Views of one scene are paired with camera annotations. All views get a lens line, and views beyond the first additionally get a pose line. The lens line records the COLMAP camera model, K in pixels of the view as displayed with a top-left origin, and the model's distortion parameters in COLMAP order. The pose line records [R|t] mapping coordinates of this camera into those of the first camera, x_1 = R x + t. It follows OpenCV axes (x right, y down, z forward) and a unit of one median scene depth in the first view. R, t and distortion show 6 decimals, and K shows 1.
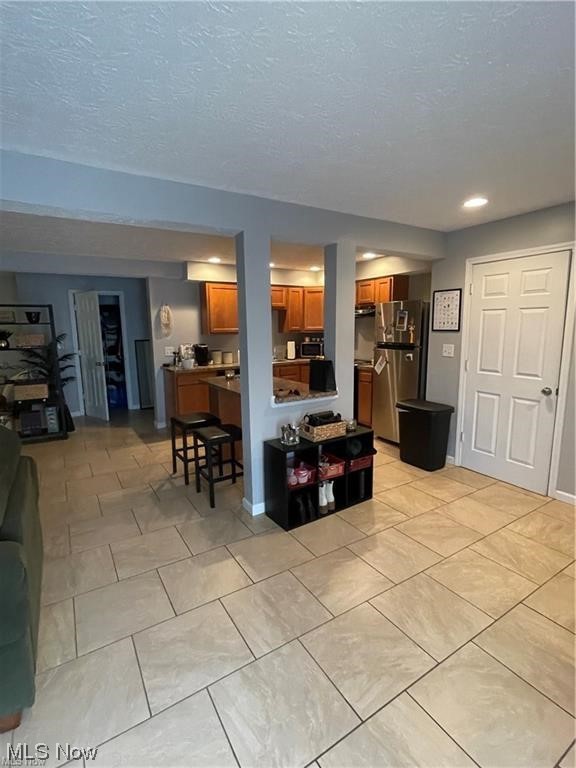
lens RADIAL K [[370.6, 0, 285.3], [0, 370.6, 384.1], [0, 0, 1]] dist [-0.003016, 0.000495]
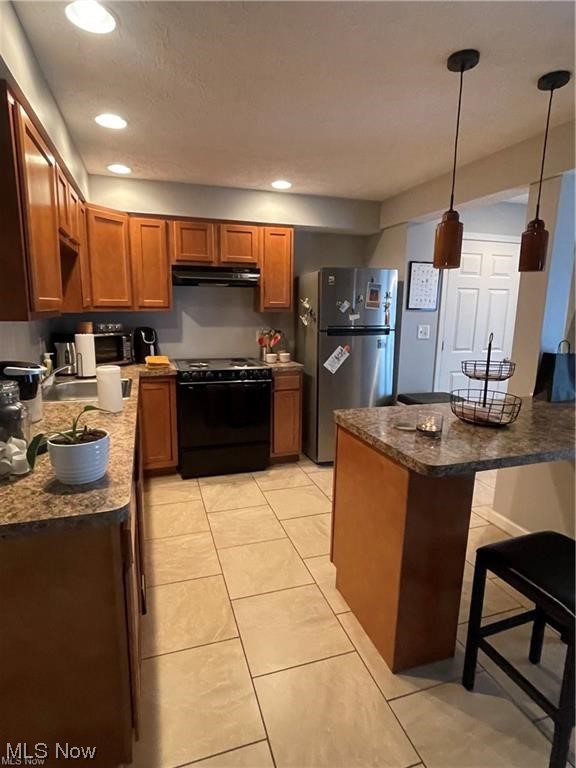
lens RADIAL K [[415.6, 0, 285.0], [0, 415.6, 382.4], [0, 0, 1]] dist [-0.014209, 0.003843]
pose [[0.224970, -0.161666, 0.960860, -0.457582], [0.135898, 0.981707, 0.133355, -0.112480], [-0.964842, 0.100578, 0.242825, 0.821340]]
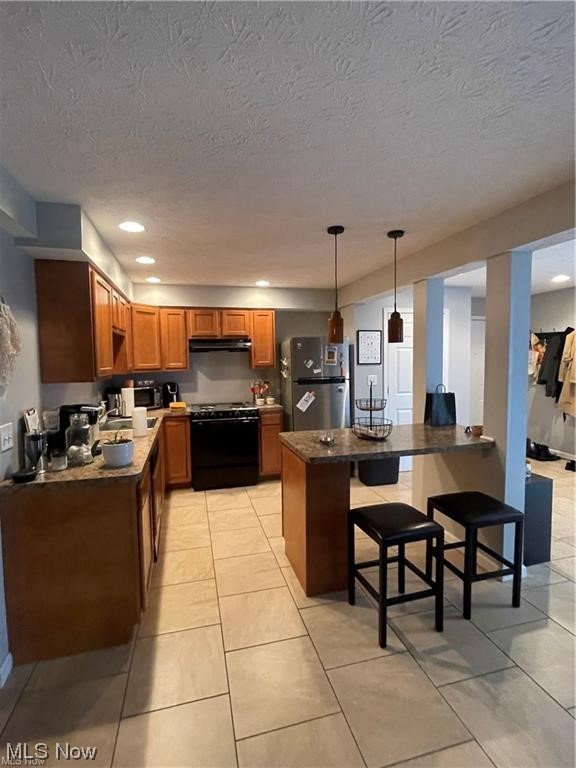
lens RADIAL K [[370.6, 0, 288.4], [0, 370.6, 380.8], [0, 0, 1]] dist [-0.003016, 0.000495]
pose [[0.273552, -0.049630, 0.960576, -0.596989], [0.162819, 0.986645, 0.004610, -0.104132], [-0.947976, 0.155139, 0.277980, 0.695461]]
